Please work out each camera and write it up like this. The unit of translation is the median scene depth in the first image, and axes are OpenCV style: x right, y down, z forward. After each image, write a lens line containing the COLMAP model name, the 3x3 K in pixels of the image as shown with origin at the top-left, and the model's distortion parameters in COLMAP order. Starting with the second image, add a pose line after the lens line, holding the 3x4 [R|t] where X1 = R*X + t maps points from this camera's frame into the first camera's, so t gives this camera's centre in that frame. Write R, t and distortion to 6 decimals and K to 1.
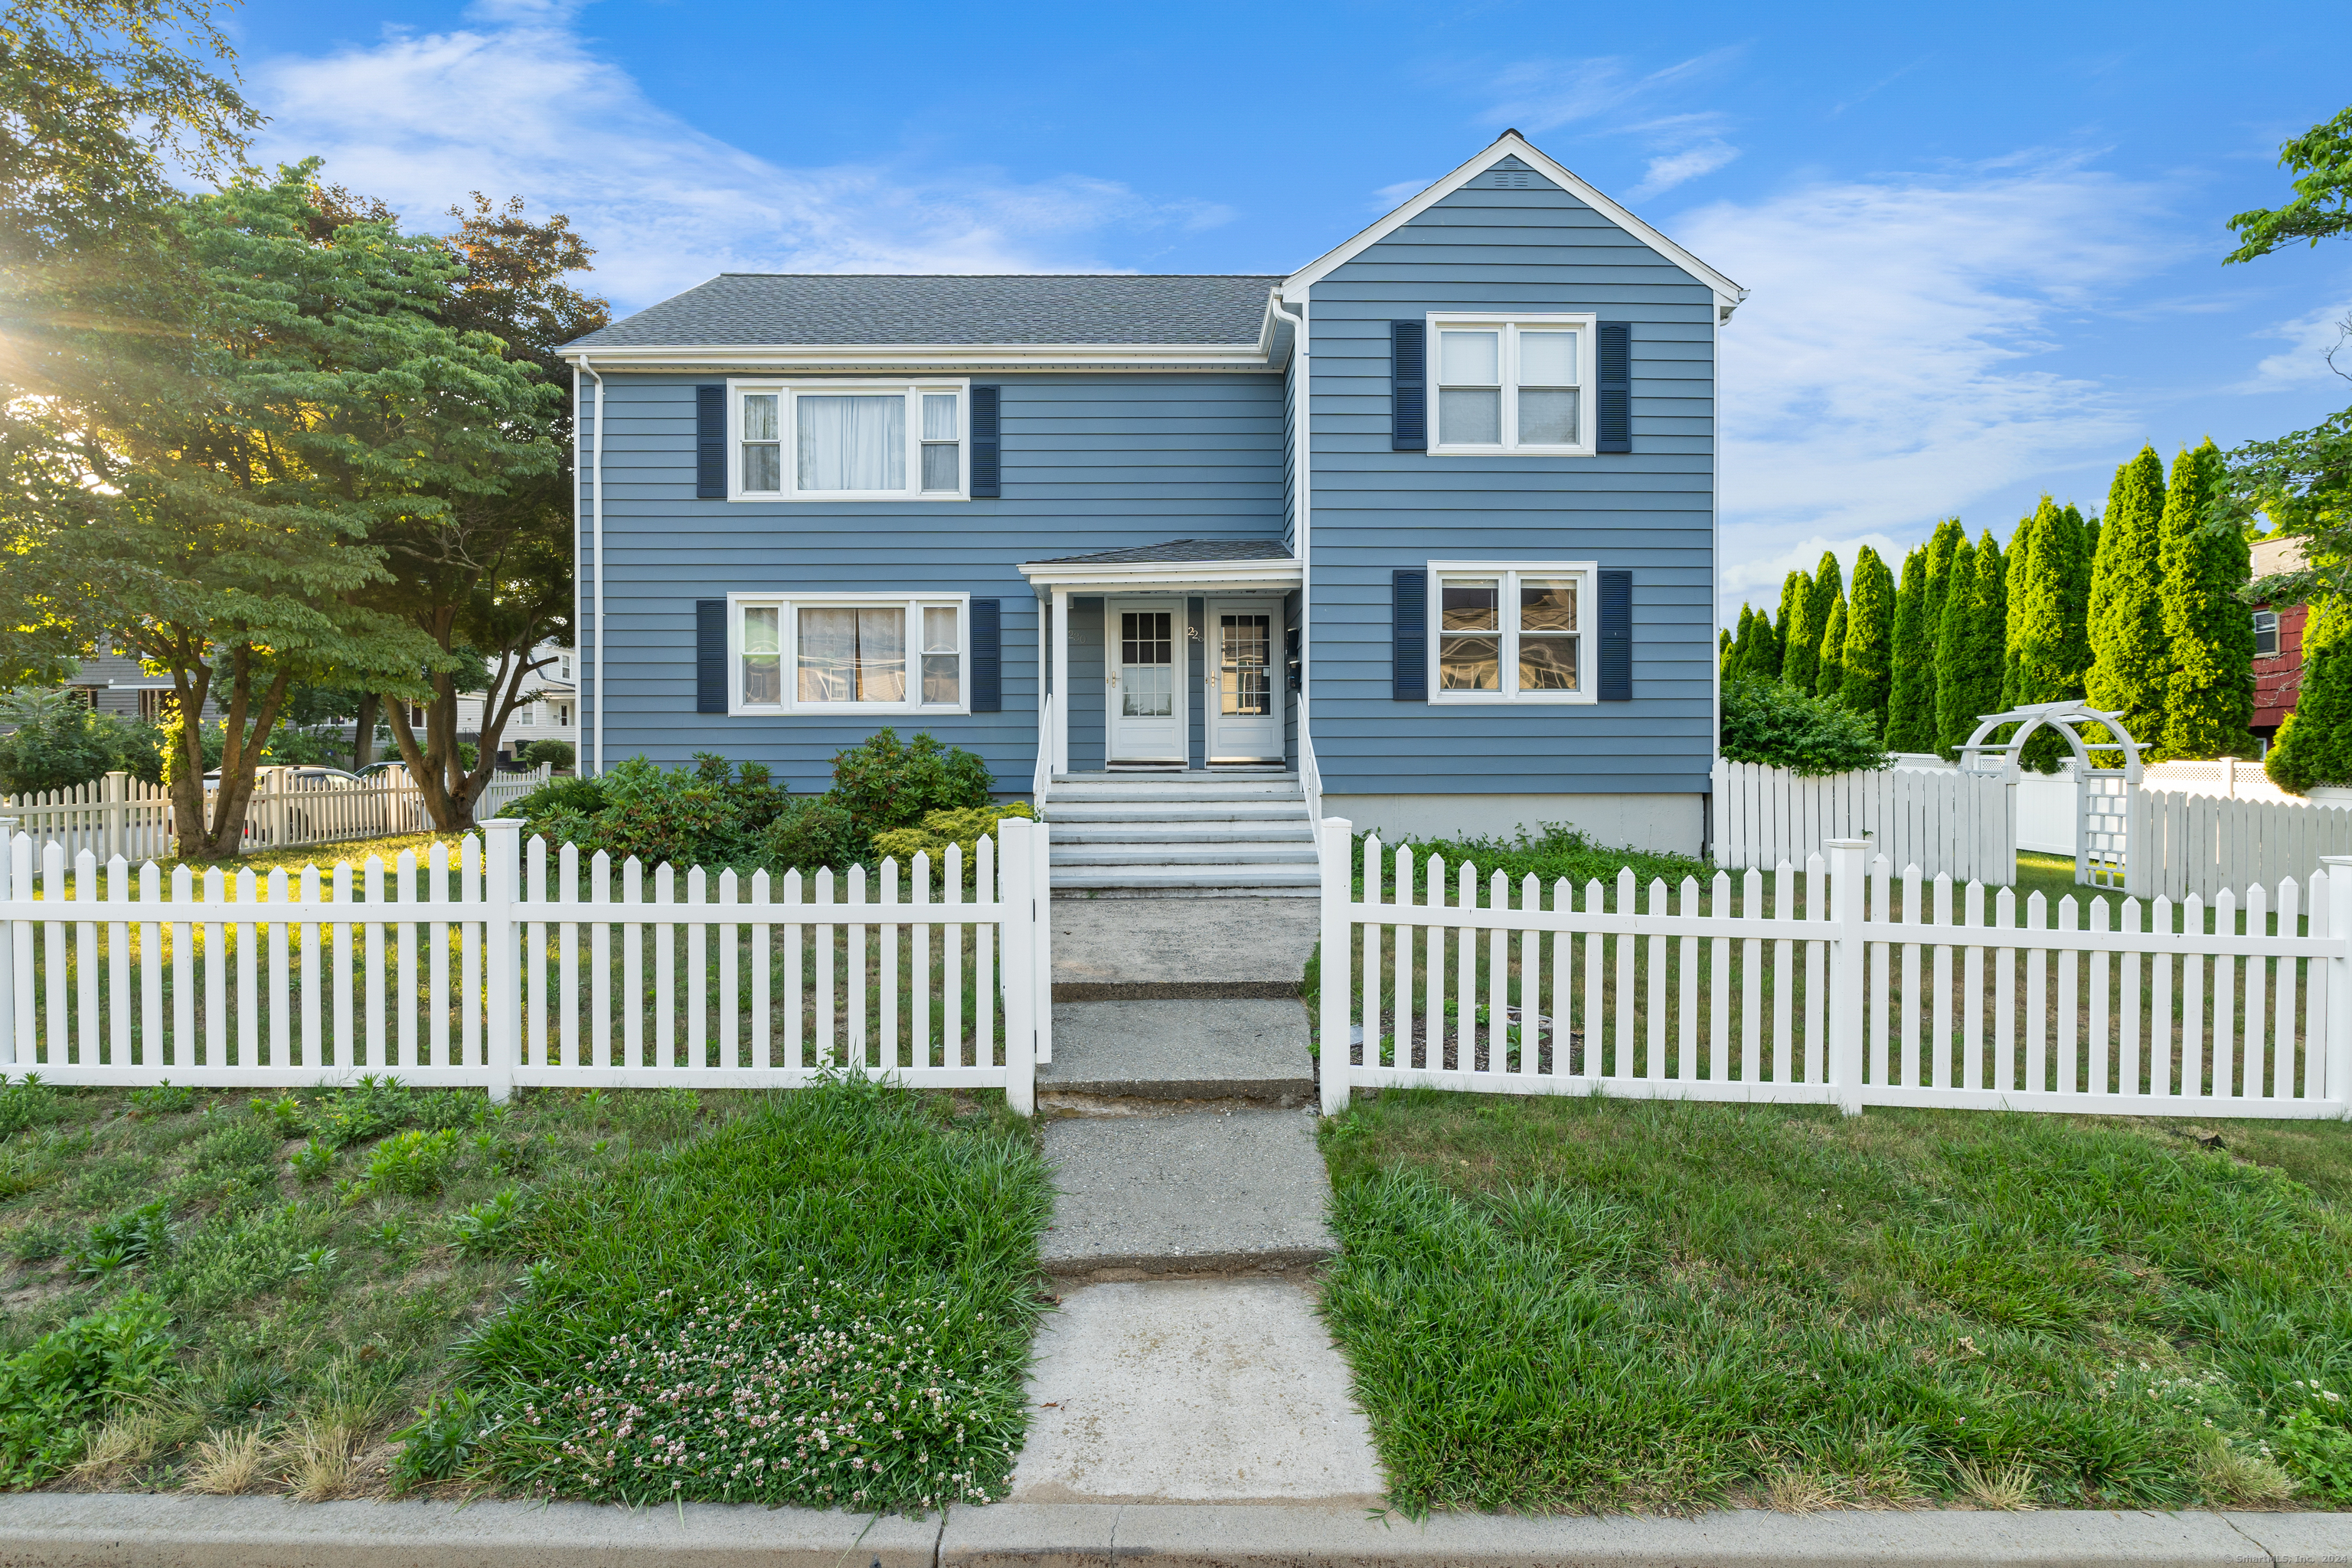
lens RADIAL K [[1044.3, 0, 1177.7], [0, 1044.3, 784.7], [0, 0, 1]] dist [-0.008051, -0.000683]
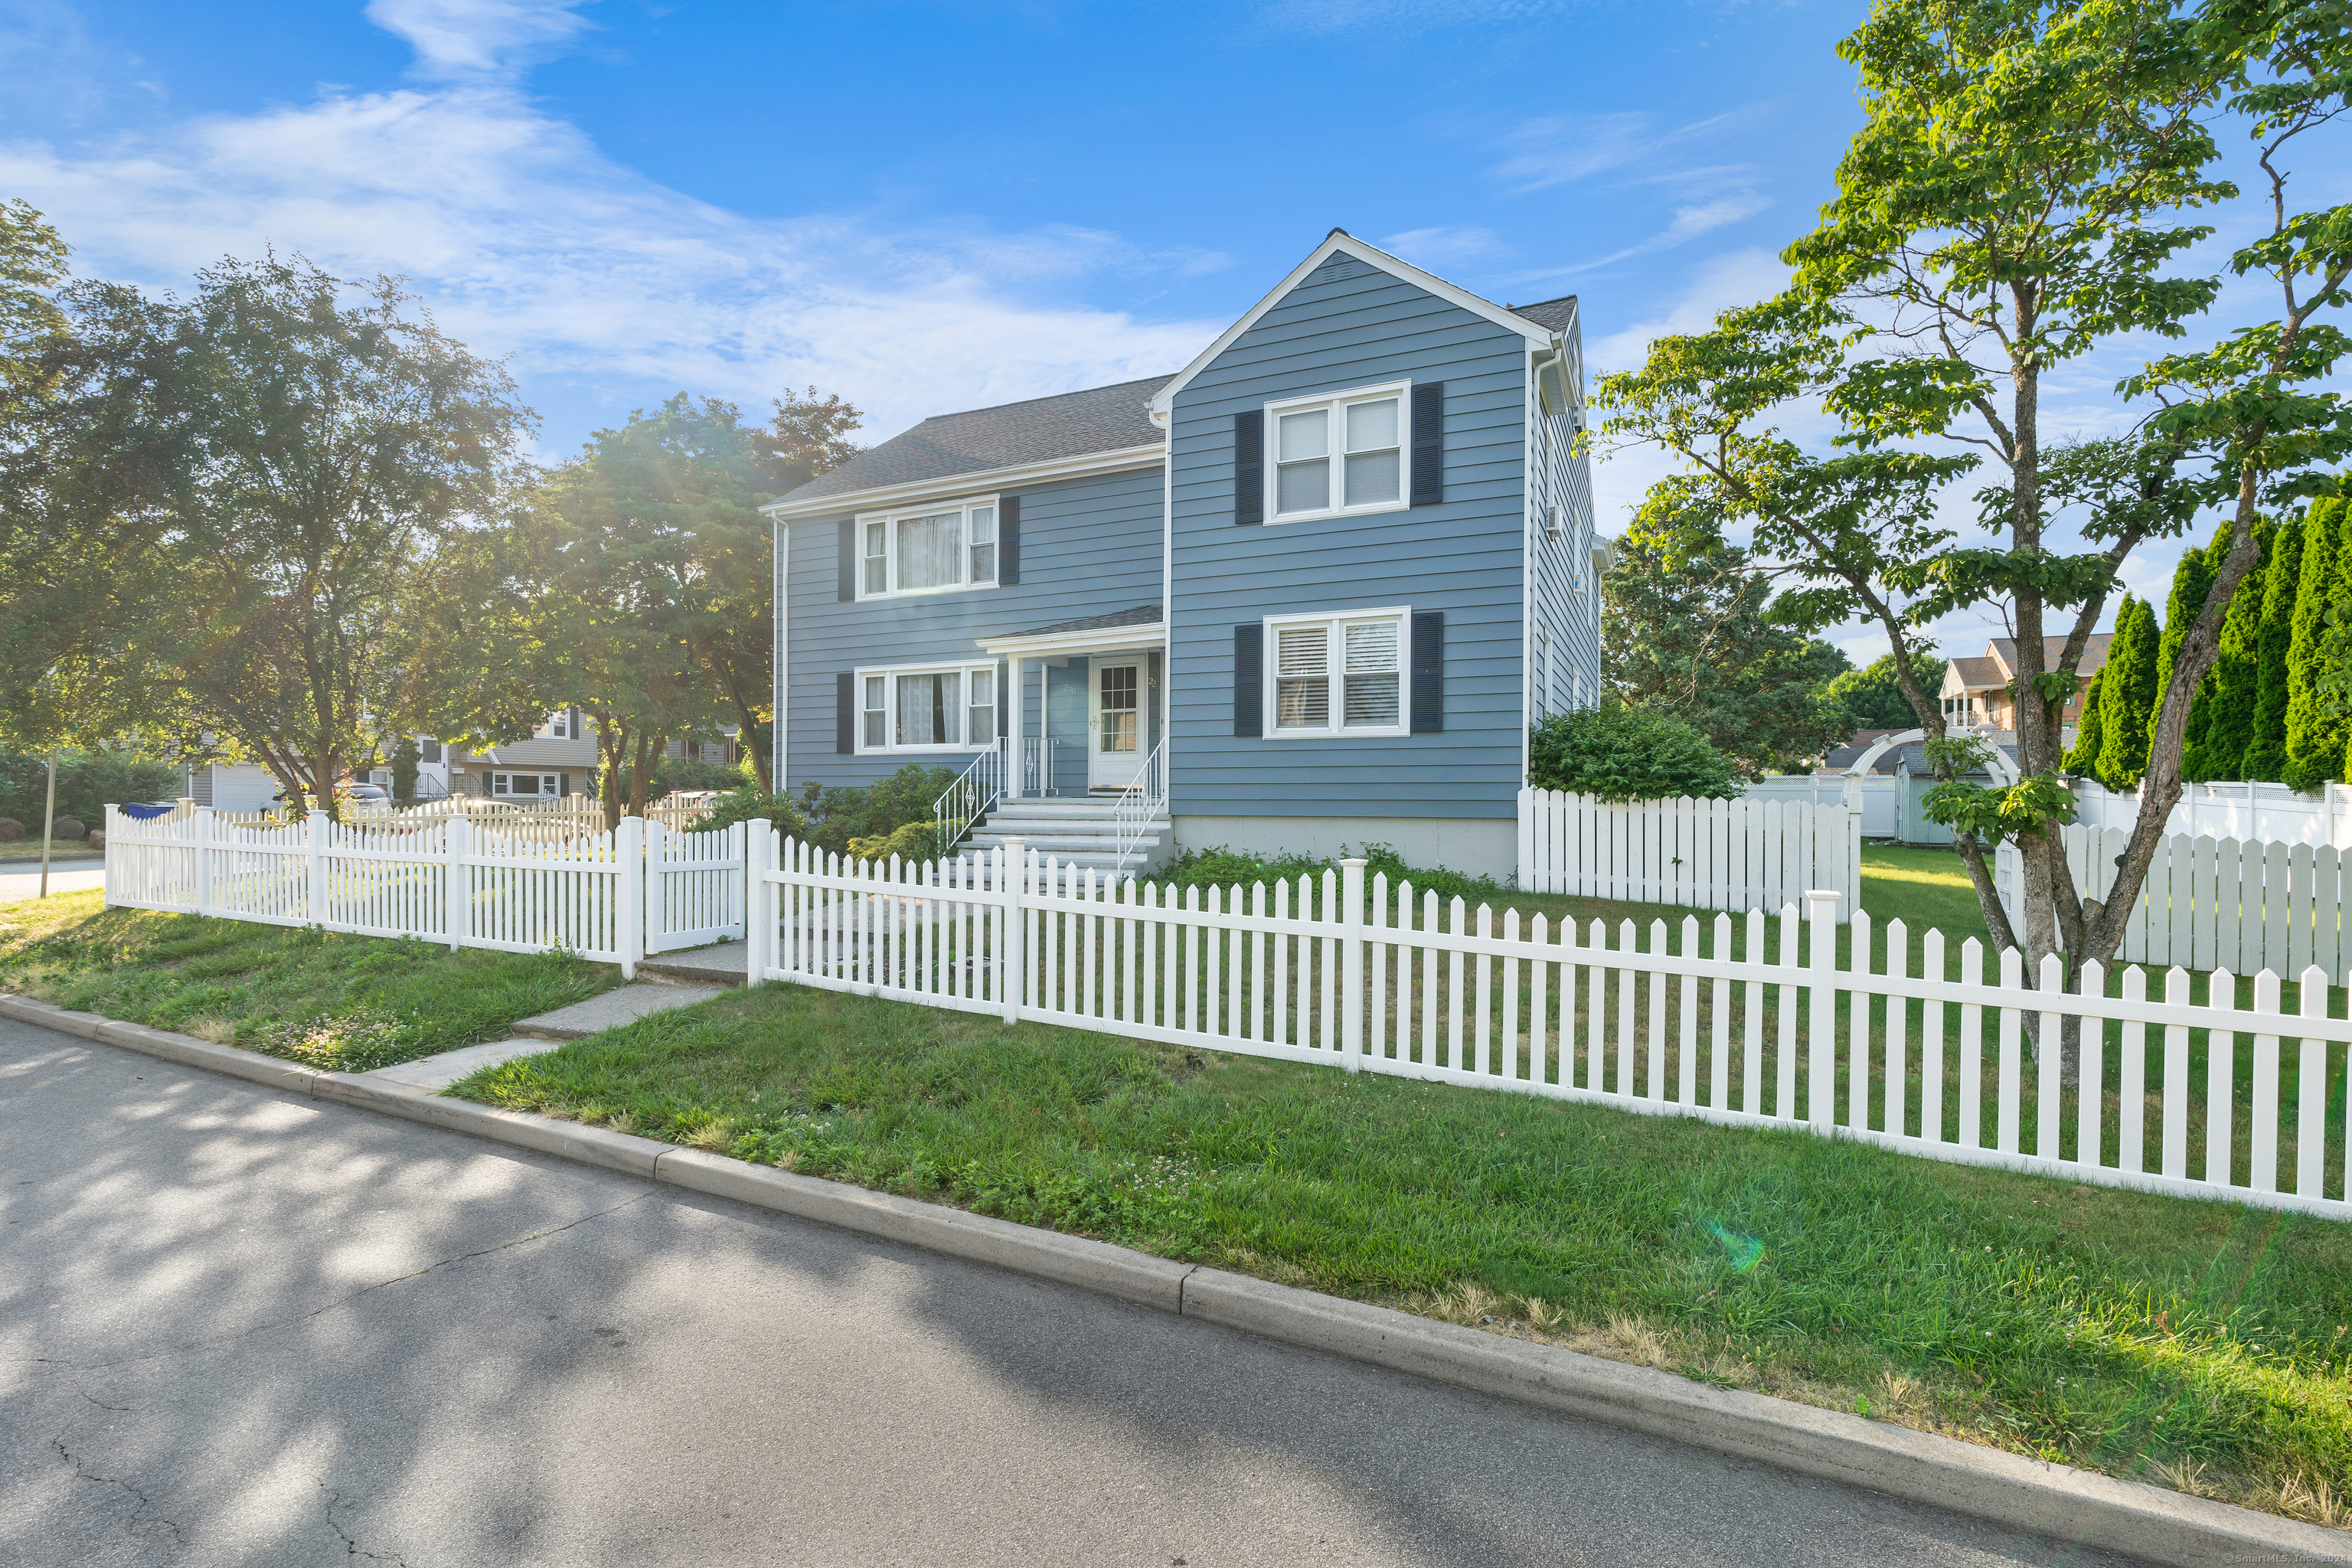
lens RADIAL K [[1044.3, 0, 1117.0], [0, 1044.3, 800.9], [0, 0, 1]] dist [-0.008051, -0.000683]
pose [[0.896167, 0.006281, -0.443672, 0.608200], [-0.013841, 0.999809, -0.013803, 0.009237], [0.443500, 0.018511, 0.896083, -0.106931]]
